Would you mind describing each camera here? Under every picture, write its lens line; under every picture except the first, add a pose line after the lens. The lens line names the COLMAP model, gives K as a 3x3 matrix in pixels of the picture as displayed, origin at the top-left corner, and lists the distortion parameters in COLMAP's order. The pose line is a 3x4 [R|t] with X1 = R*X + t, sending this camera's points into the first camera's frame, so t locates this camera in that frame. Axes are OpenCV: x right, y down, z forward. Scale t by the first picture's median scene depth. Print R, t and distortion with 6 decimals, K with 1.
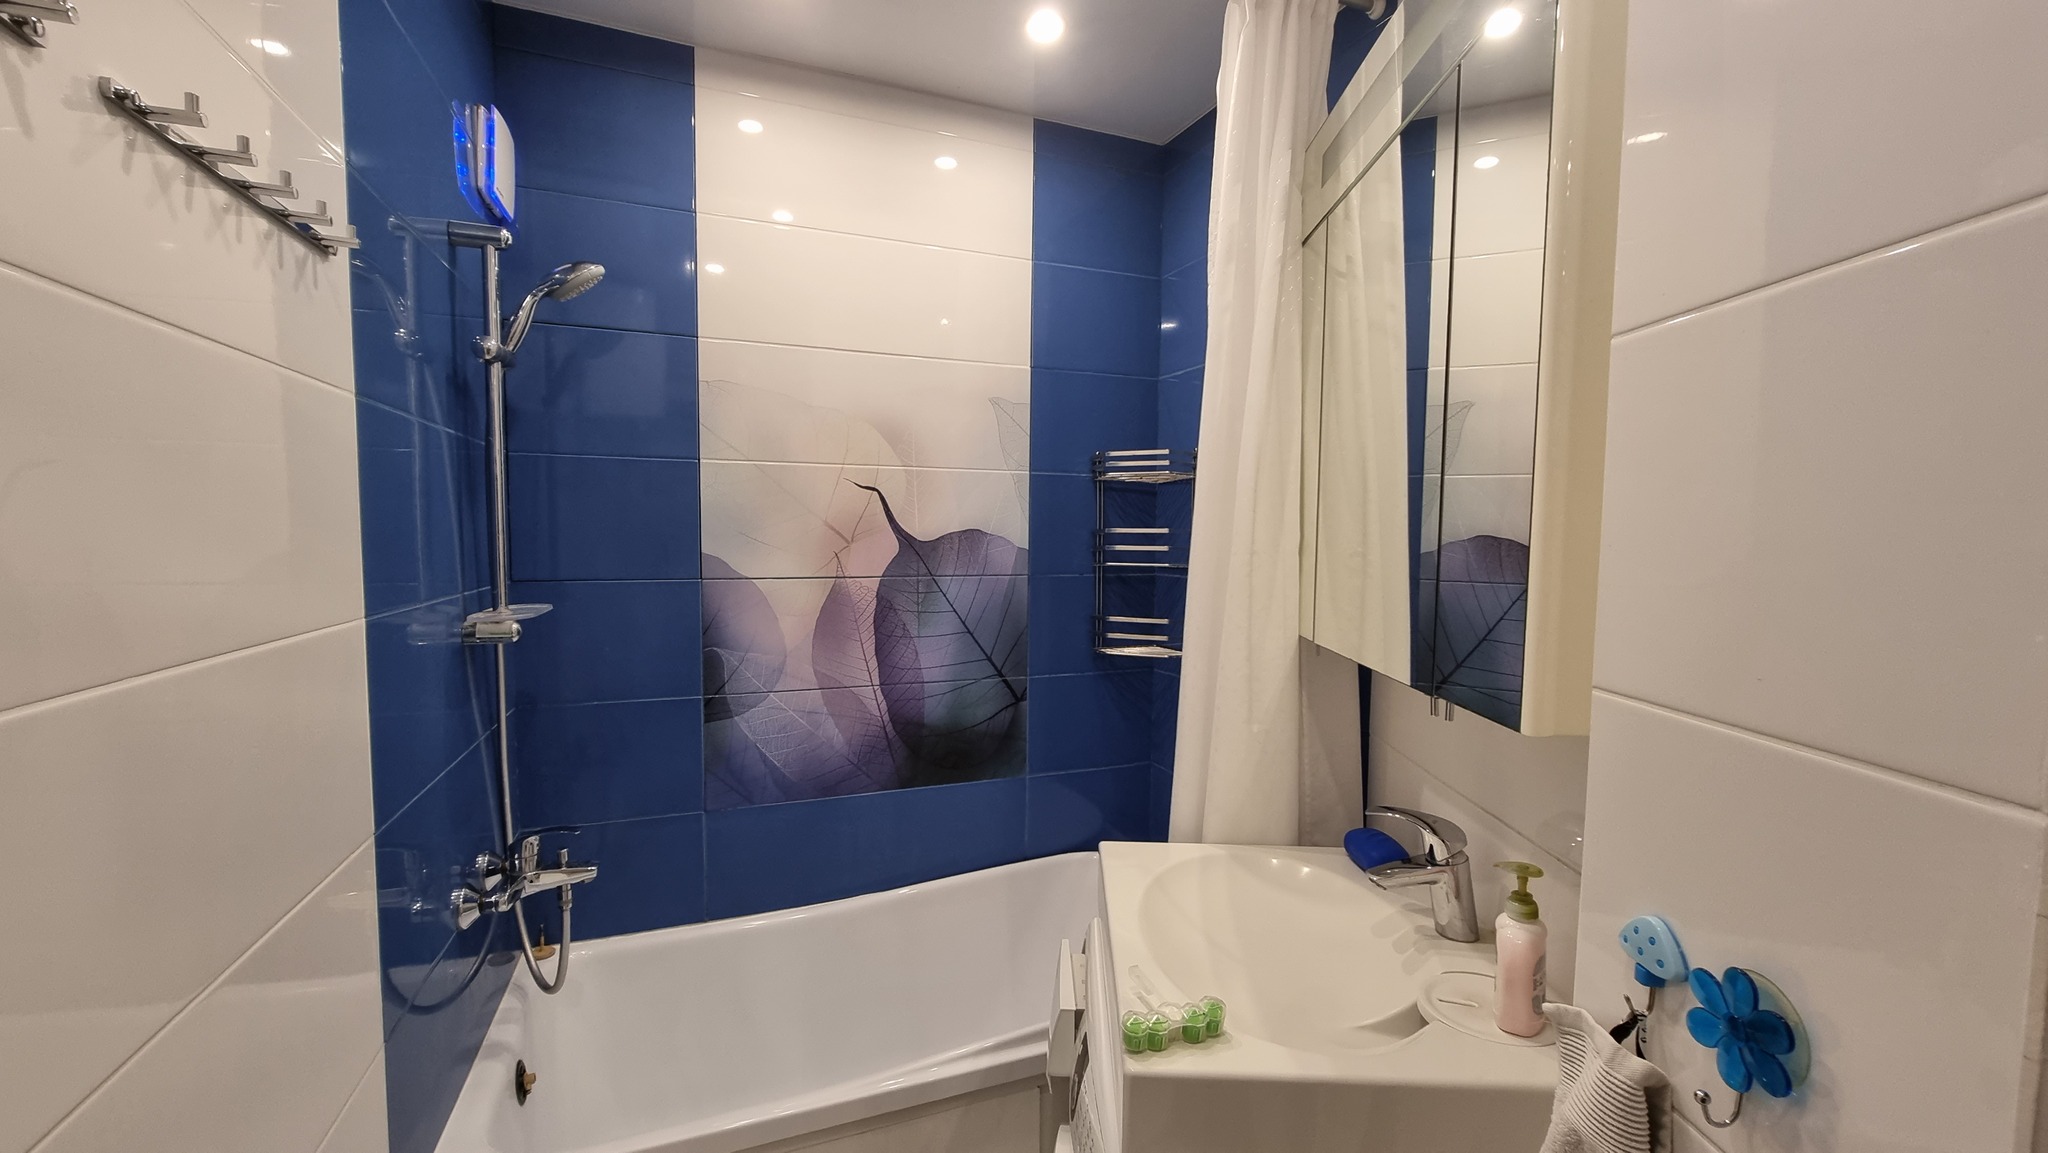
lens RADIAL K [[844.6, 0, 1032.8], [0, 844.6, 572.6], [0, 0, 1]] dist [-0.002832, 0.001747]
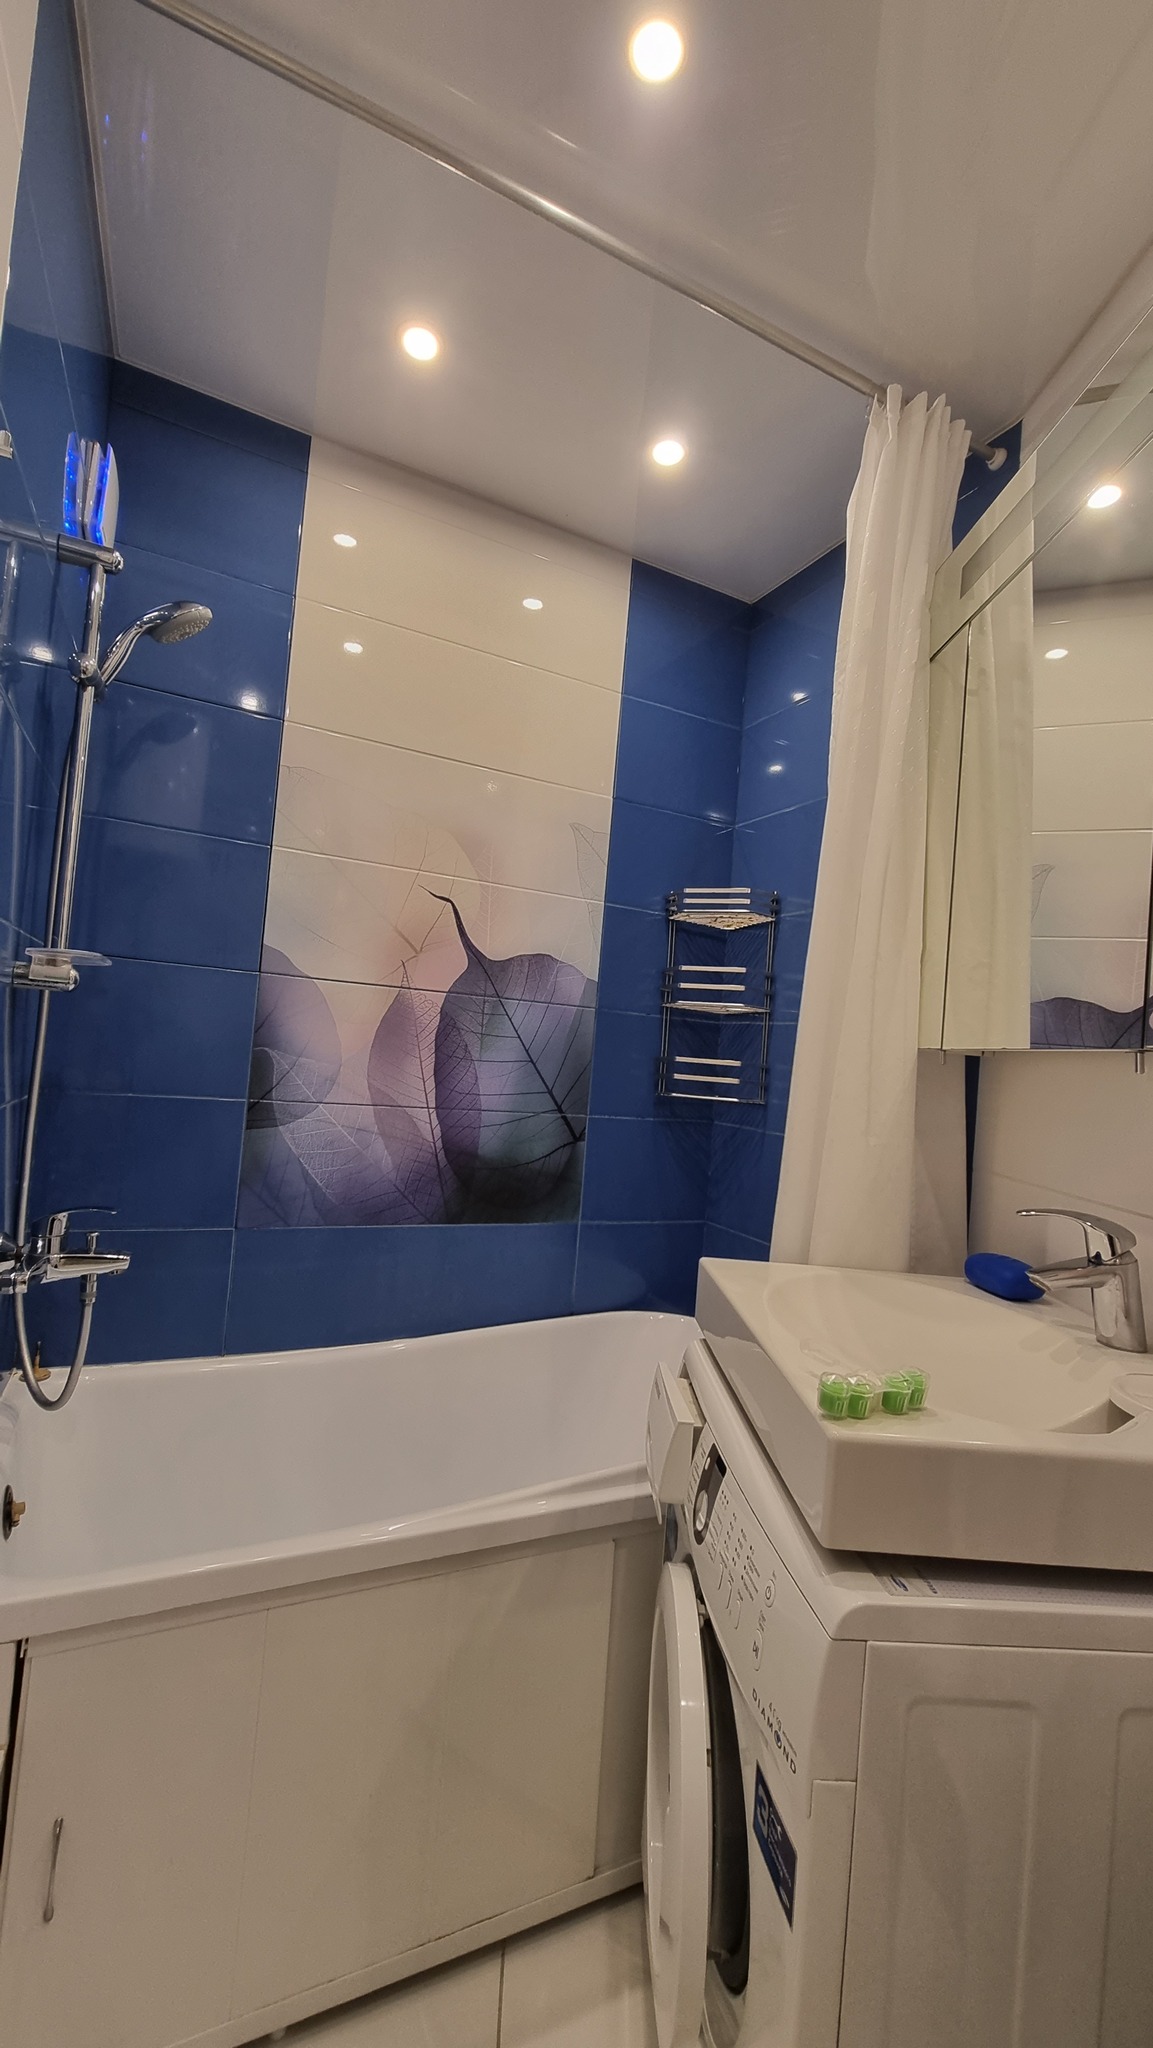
lens RADIAL K [[844.6, 0, 571.3], [0, 844.6, 1014.7], [0, 0, 1]] dist [-0.002832, 0.001747]
pose [[0.995254, 0.074388, 0.062742, -0.134576], [-0.068003, 0.992821, -0.098402, 0.154135], [-0.069612, 0.093668, 0.993167, 0.074711]]
